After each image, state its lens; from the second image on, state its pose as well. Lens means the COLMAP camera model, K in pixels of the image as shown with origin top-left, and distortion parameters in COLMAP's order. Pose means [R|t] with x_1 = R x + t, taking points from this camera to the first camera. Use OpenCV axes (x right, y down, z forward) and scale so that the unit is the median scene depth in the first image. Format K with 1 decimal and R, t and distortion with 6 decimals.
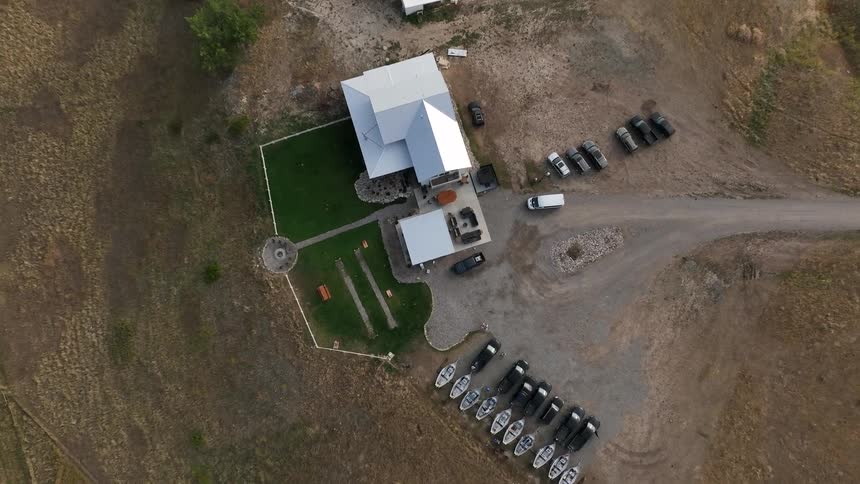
lens RADIAL K [[600.3, 0, 427.0], [0, 600.3, 241.4], [0, 0, 1]] dist [0.003503, 0.010875]
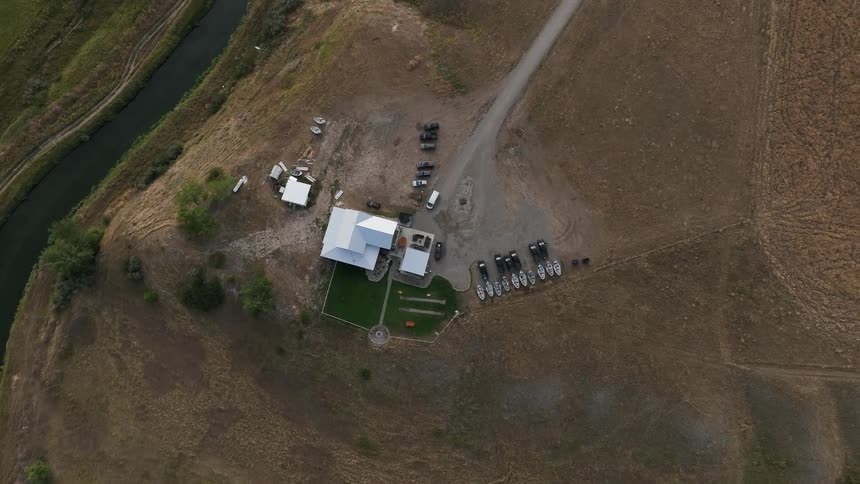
lens RADIAL K [[600.3, 0, 427.0], [0, 600.3, 241.4], [0, 0, 1]] dist [0.003503, 0.010875]
pose [[0.538523, -0.835279, 0.110914, -0.132308], [0.838655, 0.544071, 0.025396, -0.057071], [-0.081558, 0.079342, 0.993505, -0.871967]]
